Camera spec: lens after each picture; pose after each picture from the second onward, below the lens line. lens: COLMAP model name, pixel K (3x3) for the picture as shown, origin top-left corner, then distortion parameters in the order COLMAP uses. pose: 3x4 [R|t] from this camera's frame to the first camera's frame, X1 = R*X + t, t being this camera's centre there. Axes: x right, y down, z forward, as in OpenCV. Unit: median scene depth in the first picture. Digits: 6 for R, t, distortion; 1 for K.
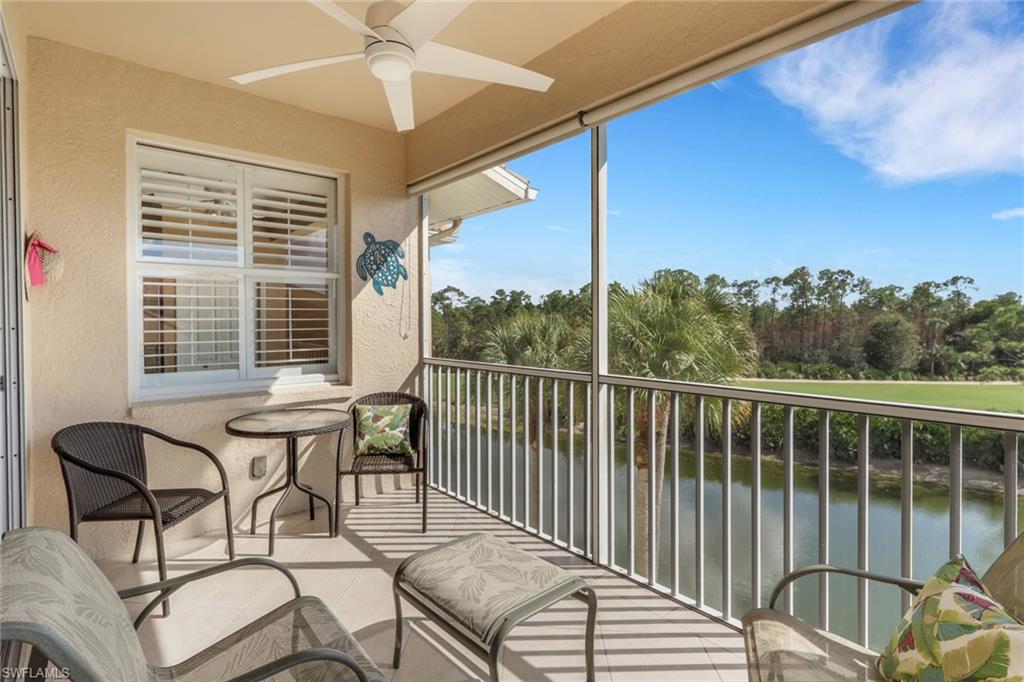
lens RADIAL K [[510.8, 0, 507.9], [0, 510.8, 325.9], [0, 0, 1]] dist [0.000243, 0.000234]
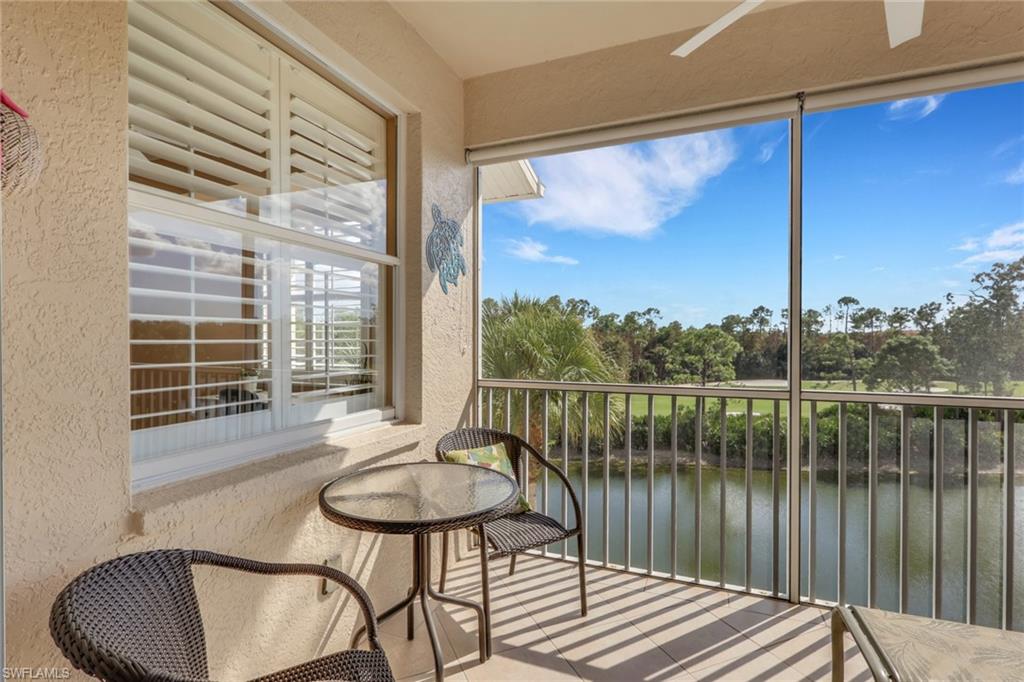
lens RADIAL K [[487.0, 0, 515.3], [0, 487.0, 342.9], [0, 0, 1]] dist [-0.001097, 0.001137]
pose [[0.880180, 0.003452, 0.474627, -0.131749], [-0.001540, 0.999989, -0.004418, 0.002980], [-0.474637, 0.003157, 0.880176, 0.095243]]
